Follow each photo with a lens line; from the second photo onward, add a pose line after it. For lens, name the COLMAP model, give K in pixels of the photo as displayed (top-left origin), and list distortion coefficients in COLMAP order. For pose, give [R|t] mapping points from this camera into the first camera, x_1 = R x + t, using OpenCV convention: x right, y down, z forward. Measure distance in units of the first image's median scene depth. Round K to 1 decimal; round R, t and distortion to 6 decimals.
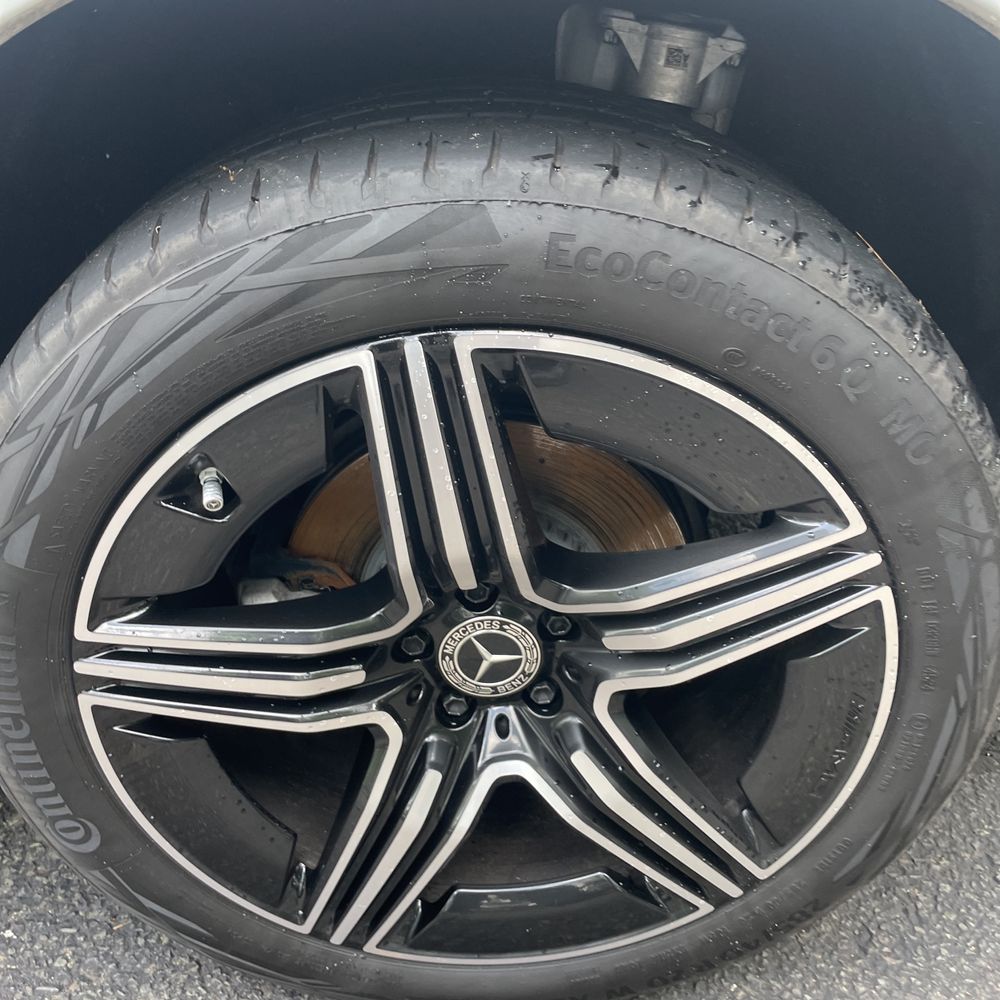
lens RADIAL K [[1007.5, 0, 509.4], [0, 1007.5, 488.0], [0, 0, 1]] dist [0.086281, -0.114462]
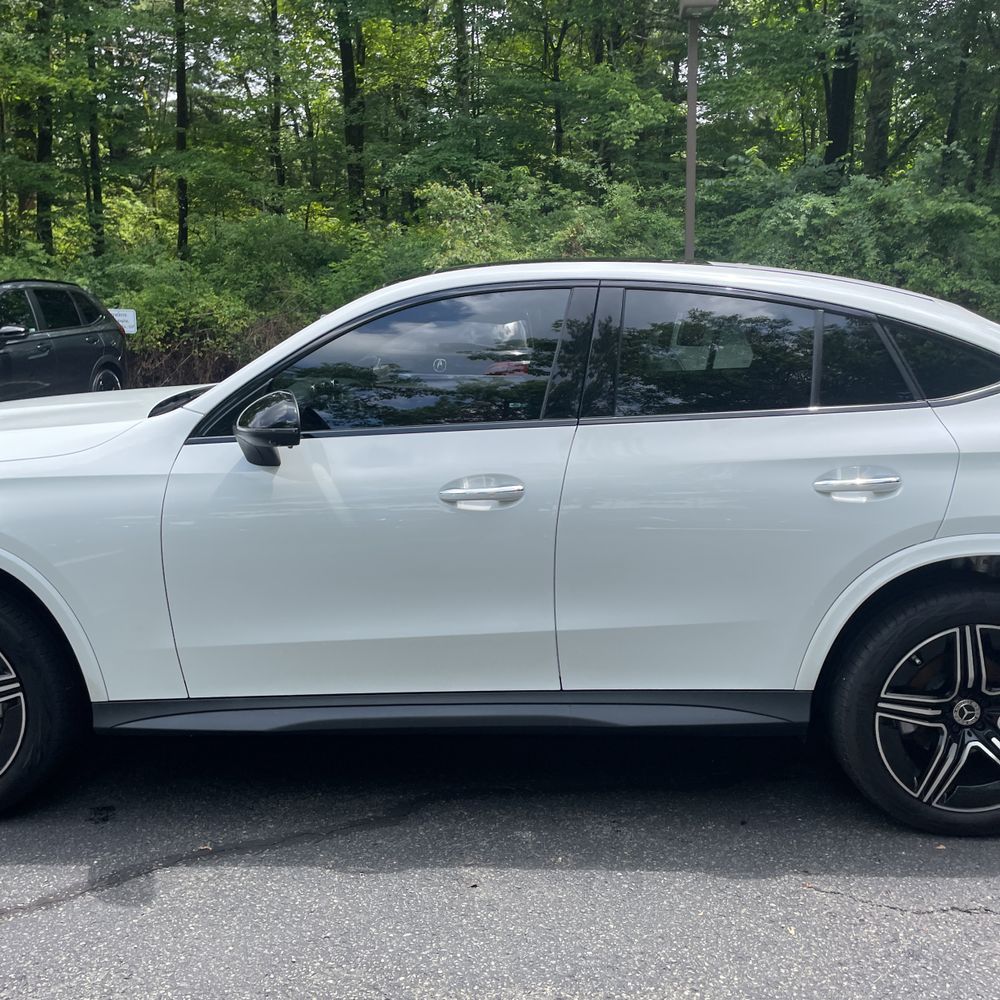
lens RADIAL K [[1007.5, 0, 509.4], [0, 1007.5, 488.0], [0, 0, 1]] dist [0.086281, -0.114462]
pose [[0.999886, -0.001412, -0.015038, -1.767971], [-0.003643, 0.943672, -0.330864, 0.682656], [0.014658, 0.330881, 0.943559, -3.089968]]
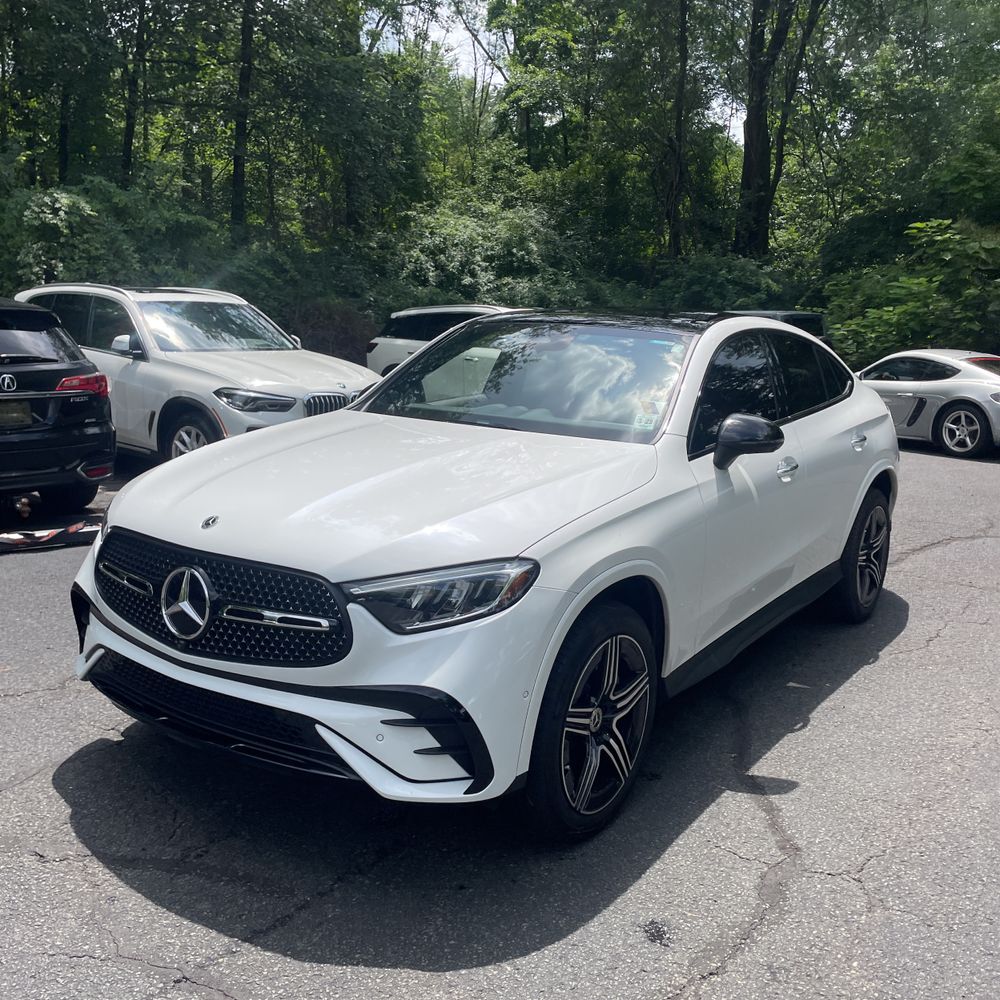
lens RADIAL K [[1000.9, 0, 530.0], [0, 1000.9, 485.6], [0, 0, 1]] dist [0.101372, -0.163866]
pose [[0.569169, -0.132649, 0.811450, -7.591357], [0.383346, 0.915885, -0.119166, -0.354075], [-0.727387, 0.378892, 0.572144, -1.724479]]
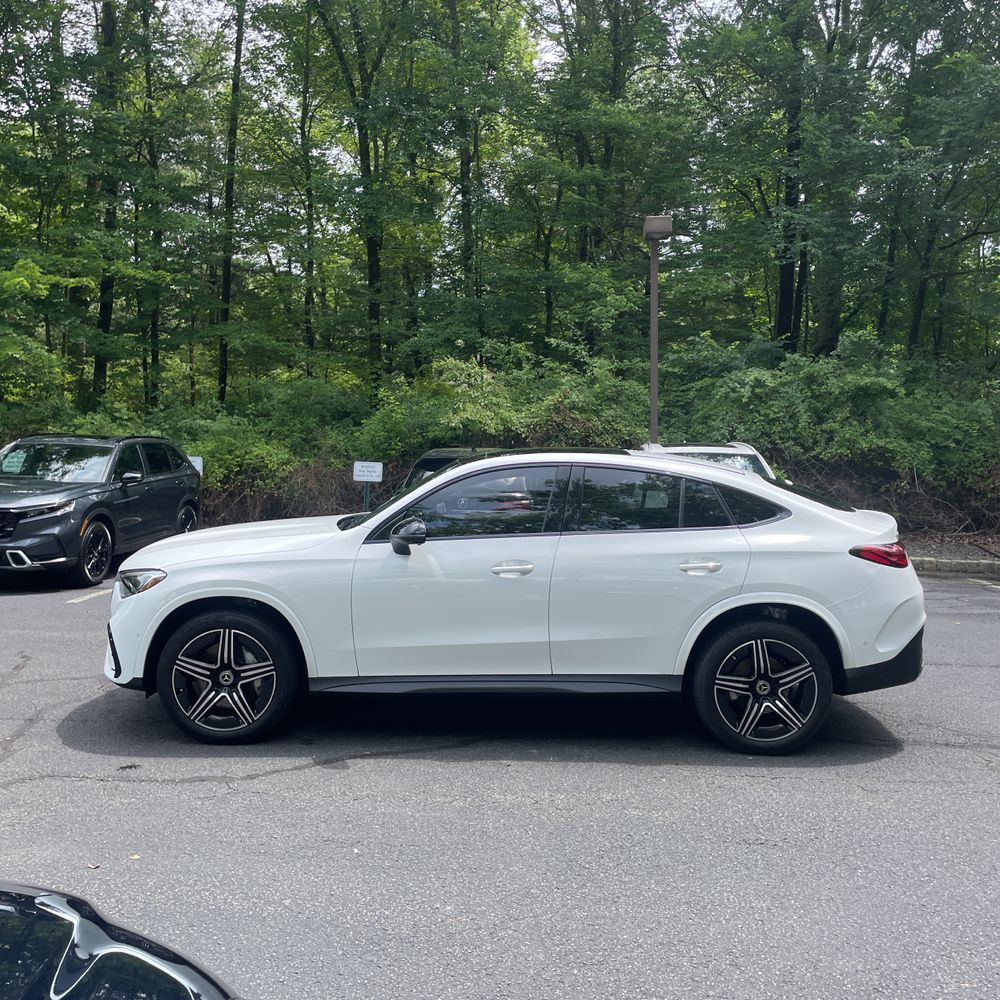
lens RADIAL K [[1007.5, 0, 509.4], [0, 1007.5, 488.0], [0, 0, 1]] dist [0.086281, -0.114462]
pose [[0.999976, 0.004688, -0.005082, -1.915822], [-0.006488, 0.890253, -0.455420, 2.348605], [0.002390, 0.455442, 0.890262, -6.511979]]
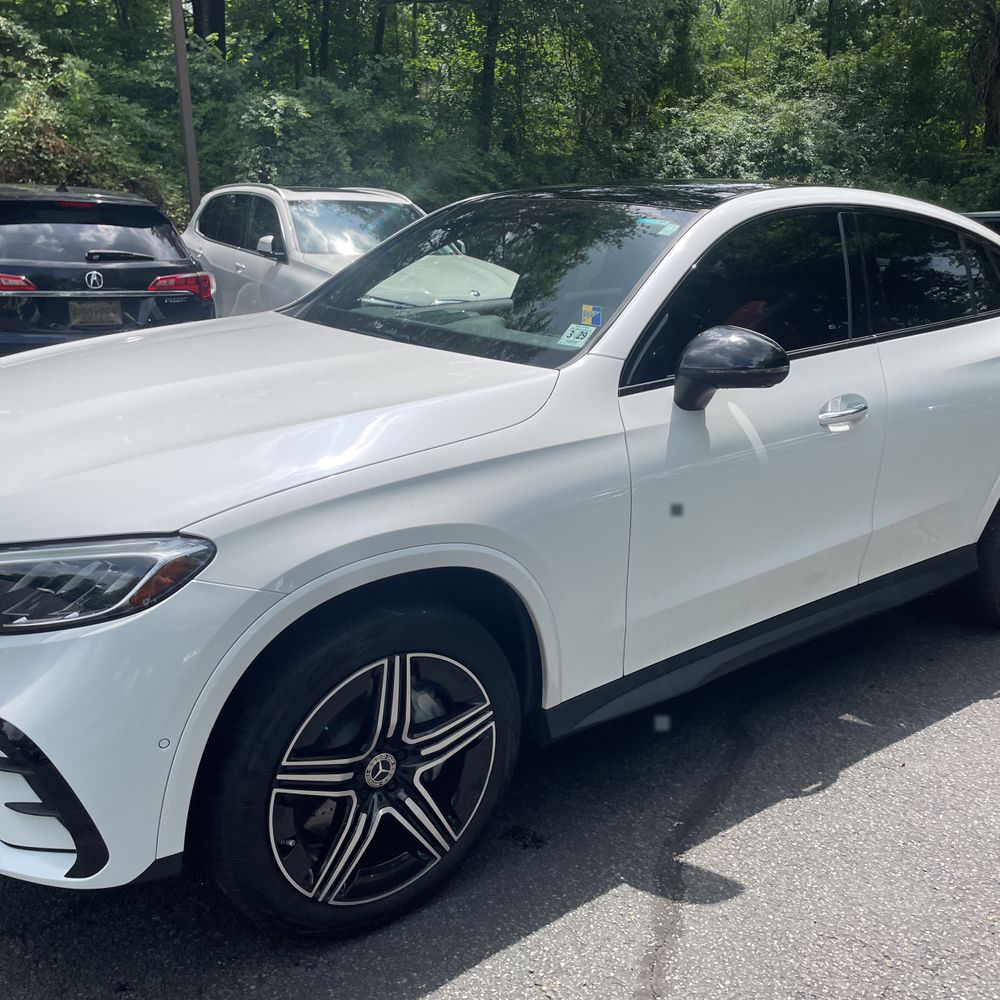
lens RADIAL K [[1007.5, 0, 509.4], [0, 1007.5, 488.0], [0, 0, 1]] dist [0.086281, -0.114462]
pose [[0.789899, -0.150340, 0.594523, -5.414943], [0.287387, 0.947183, -0.142312, -0.091367], [-0.541727, 0.283270, 0.791384, -1.871962]]
